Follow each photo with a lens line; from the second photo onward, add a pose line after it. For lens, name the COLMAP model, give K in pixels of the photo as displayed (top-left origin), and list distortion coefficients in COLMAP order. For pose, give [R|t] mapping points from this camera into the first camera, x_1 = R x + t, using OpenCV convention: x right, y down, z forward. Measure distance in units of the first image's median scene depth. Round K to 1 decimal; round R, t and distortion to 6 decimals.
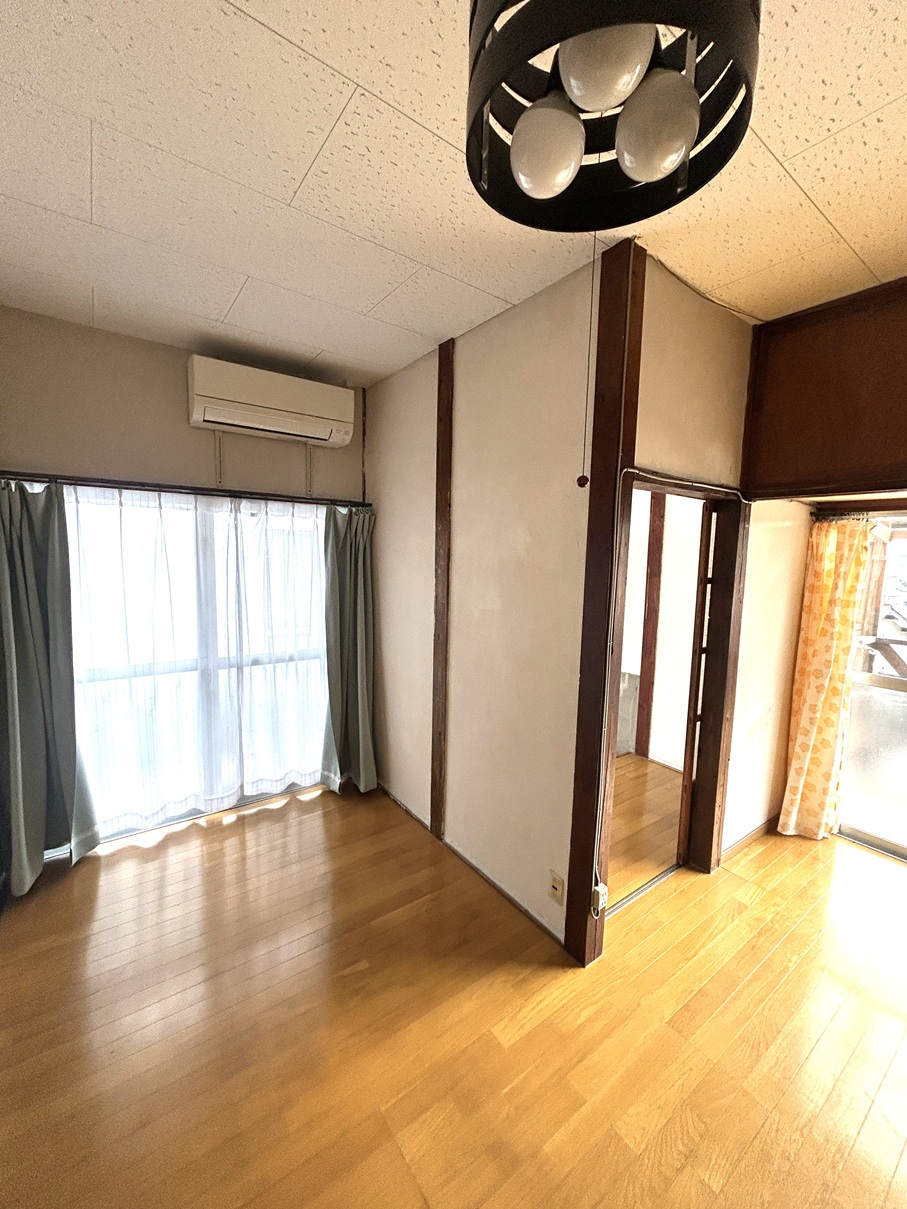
lens RADIAL K [[493.1, 0, 453.5], [0, 493.1, 604.5], [0, 0, 1]] dist [-0.002314, -0.000235]
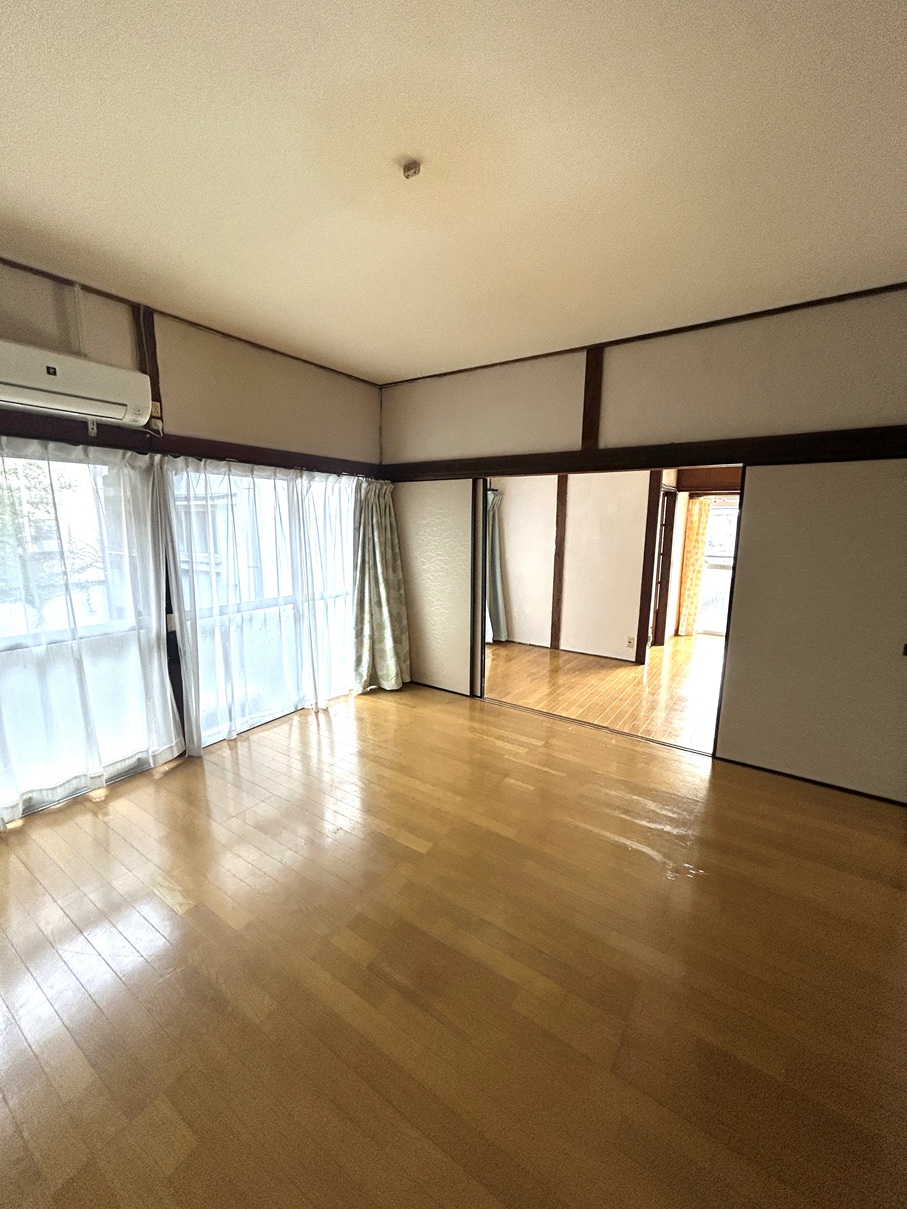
lens RADIAL K [[493.1, 0, 453.5], [0, 493.1, 604.5], [0, 0, 1]] dist [-0.002314, -0.000235]
pose [[0.943279, -0.072633, 0.323958, -1.100697], [0.044858, 0.994711, 0.092405, 0.060501], [-0.328956, -0.072632, 0.941548, -0.840107]]
